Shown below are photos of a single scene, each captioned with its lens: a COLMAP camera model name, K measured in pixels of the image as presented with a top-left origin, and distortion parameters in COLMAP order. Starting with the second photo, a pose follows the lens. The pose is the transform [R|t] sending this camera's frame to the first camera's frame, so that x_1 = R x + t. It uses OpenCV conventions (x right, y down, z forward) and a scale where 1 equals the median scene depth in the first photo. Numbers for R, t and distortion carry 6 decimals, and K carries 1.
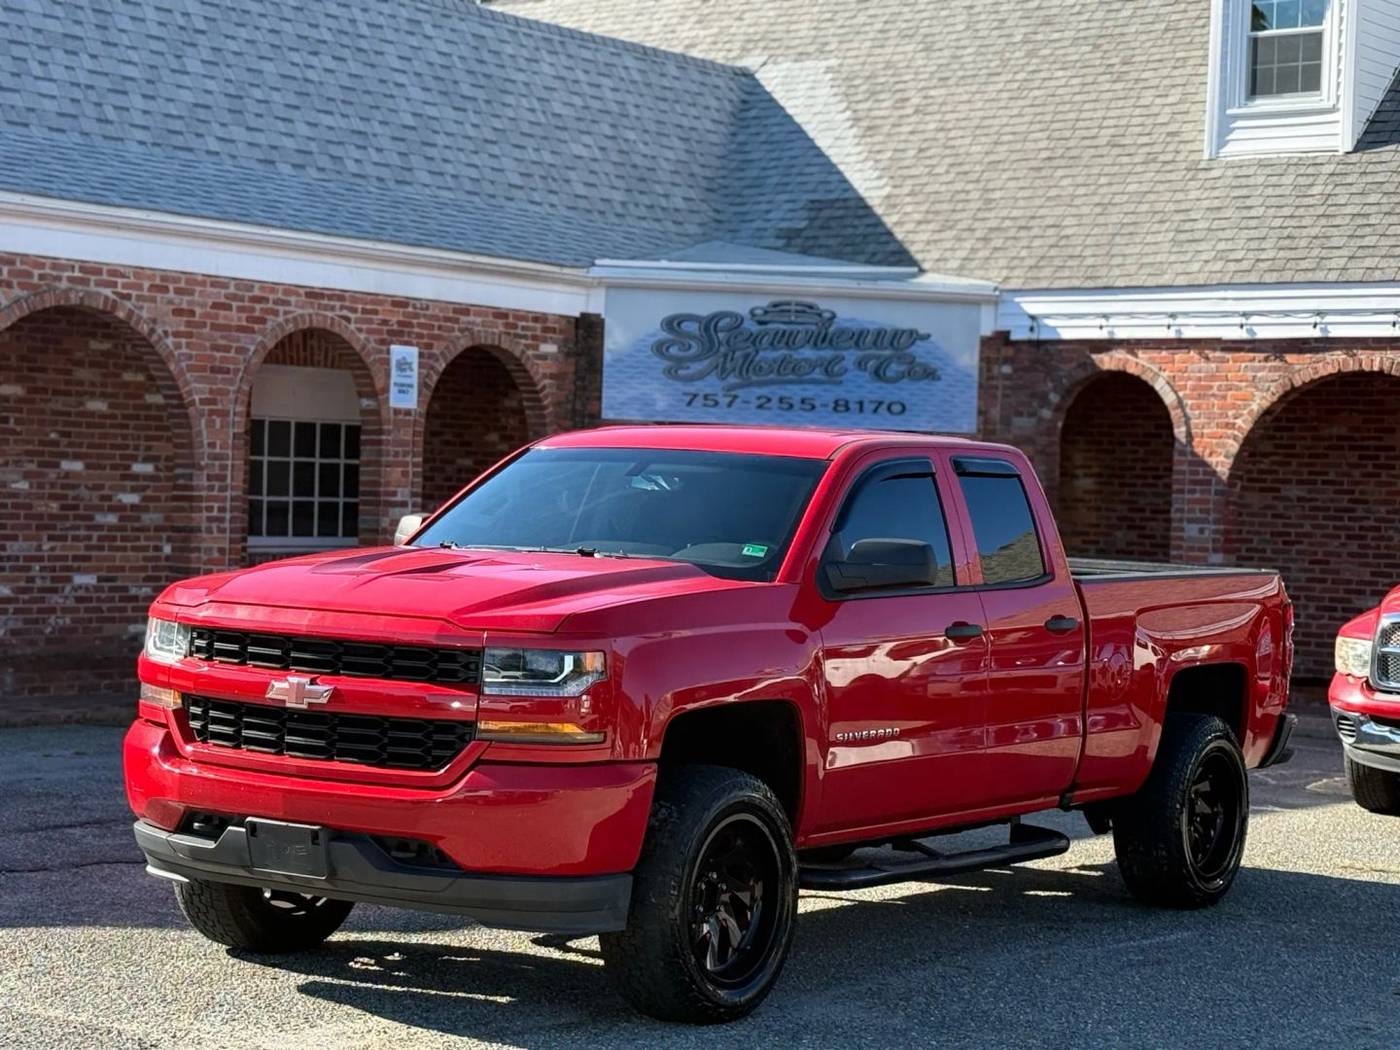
lens RADIAL K [[2837.1, 0, 691.1], [0, 2837.1, 520.9], [0, 0, 1]] dist [0.132276, 0.041985]
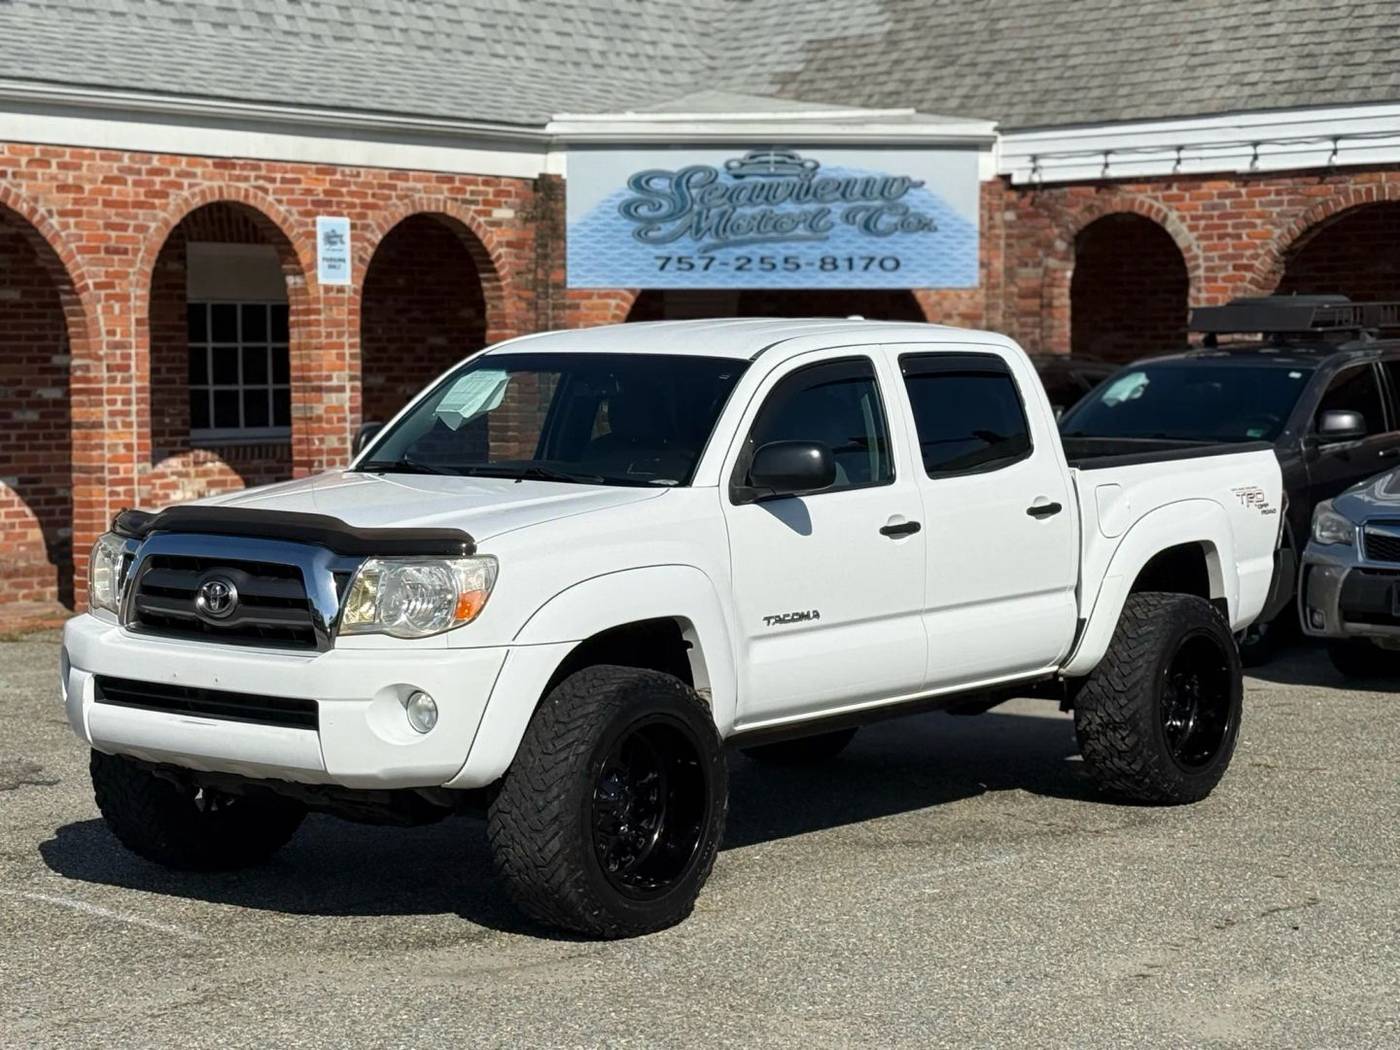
lens RADIAL K [[2889.6, 0, 692.9], [0, 2889.6, 526.9], [0, 0, 1]] dist [0.146602, -0.074819]
pose [[0.997469, -0.034177, -0.062351, 0.066953], [0.037050, 0.998276, 0.045518, 0.000214], [0.060688, -0.047713, 0.997016, 0.061919]]
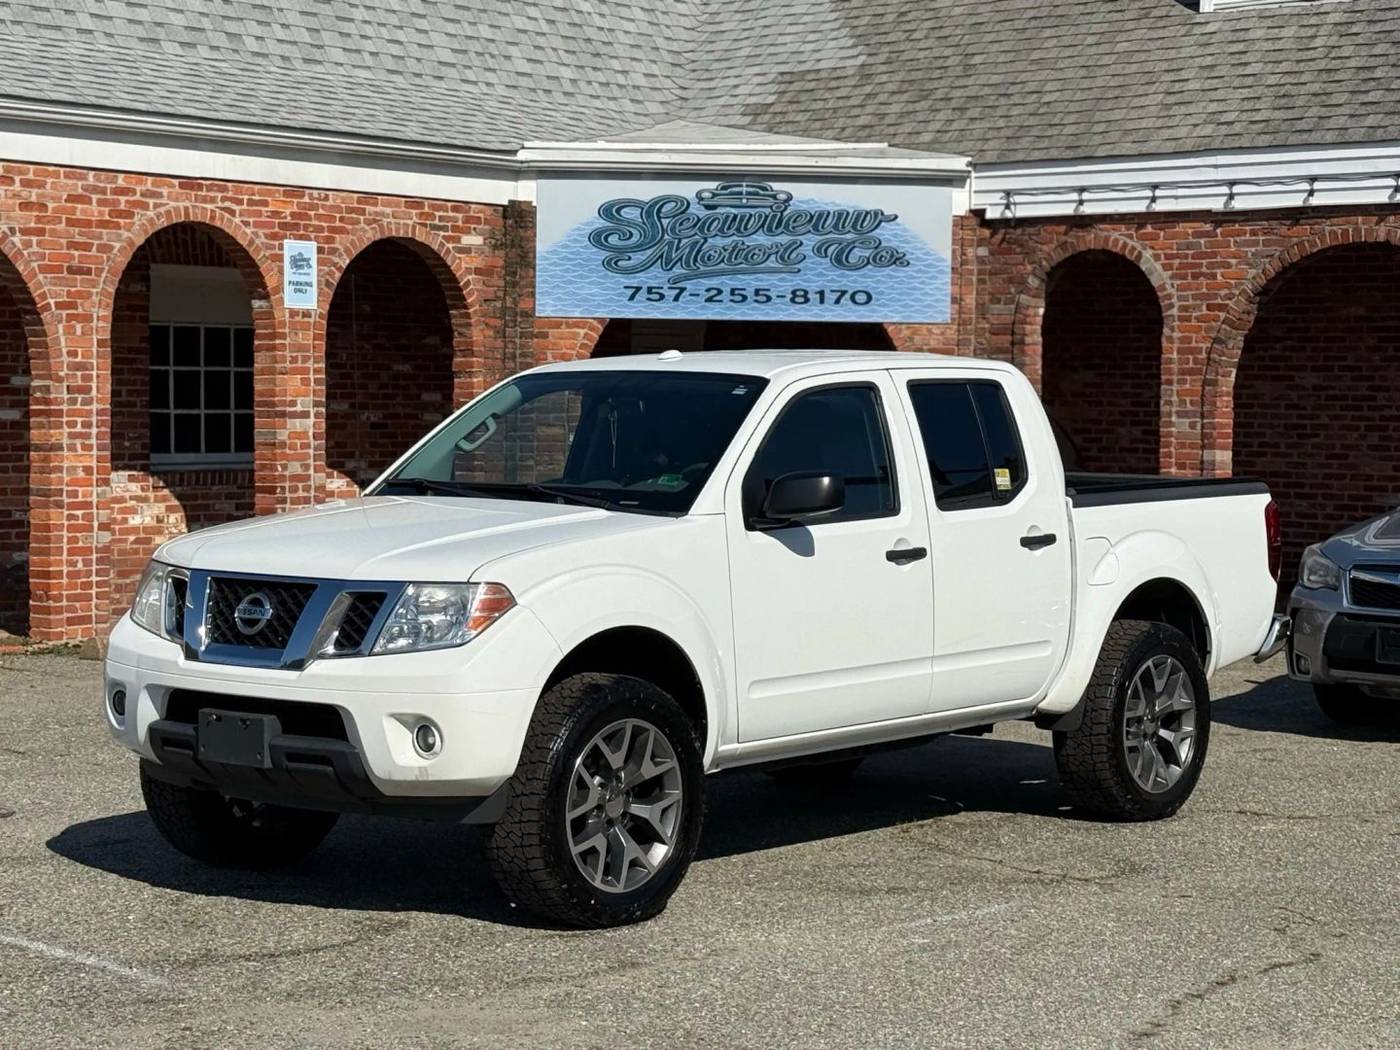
lens RADIAL K [[2872.5, 0, 697.0], [0, 2872.5, 523.4], [0, 0, 1]] dist [0.138418, 0.015626]
pose [[0.998852, -0.019703, -0.043660, 0.060988], [0.021169, 0.999219, 0.033379, 0.000723], [0.042969, -0.034265, 0.998489, 0.077665]]
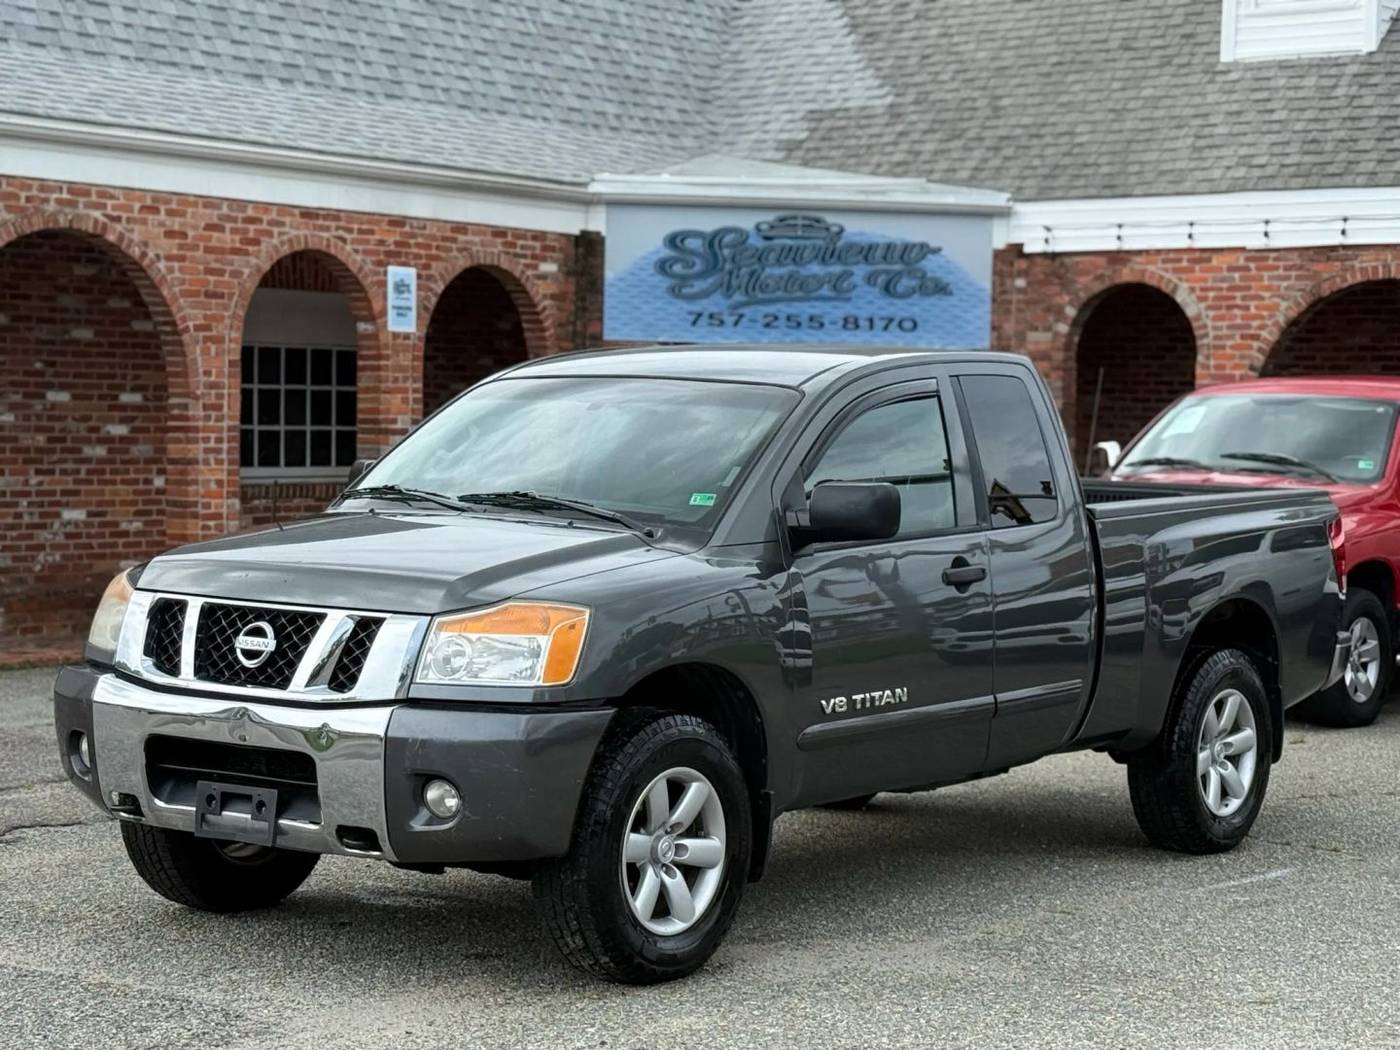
lens RADIAL K [[2872.5, 0, 697.0], [0, 2872.5, 523.4], [0, 0, 1]] dist [0.138418, 0.015626]
pose [[0.999702, -0.015661, 0.018746, -0.019625], [0.015128, 0.999487, 0.028243, -0.000870], [-0.019178, -0.027951, 0.999425, 0.020535]]
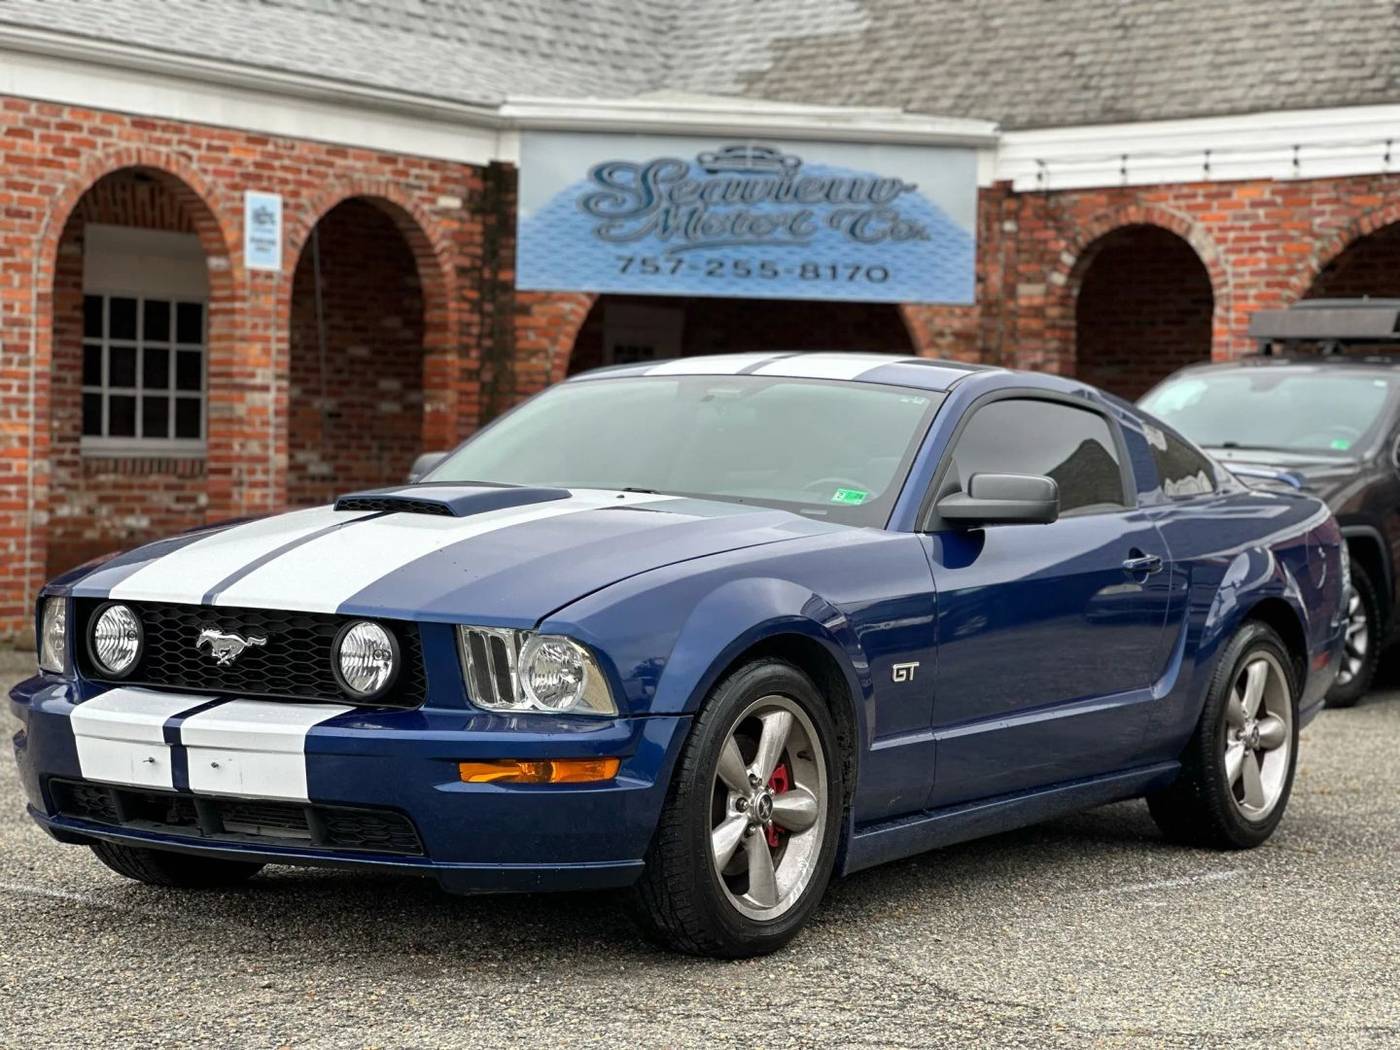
lens RADIAL K [[3007.4, 0, 705.0], [0, 3007.4, 452.8], [0, 0, 1]] dist [0.146127, 0.708190]
pose [[0.999940, -0.010930, -0.000299, 0.023211], [0.010924, 0.999828, -0.014974, 0.025424], [0.000463, 0.014970, 0.999888, 0.132969]]
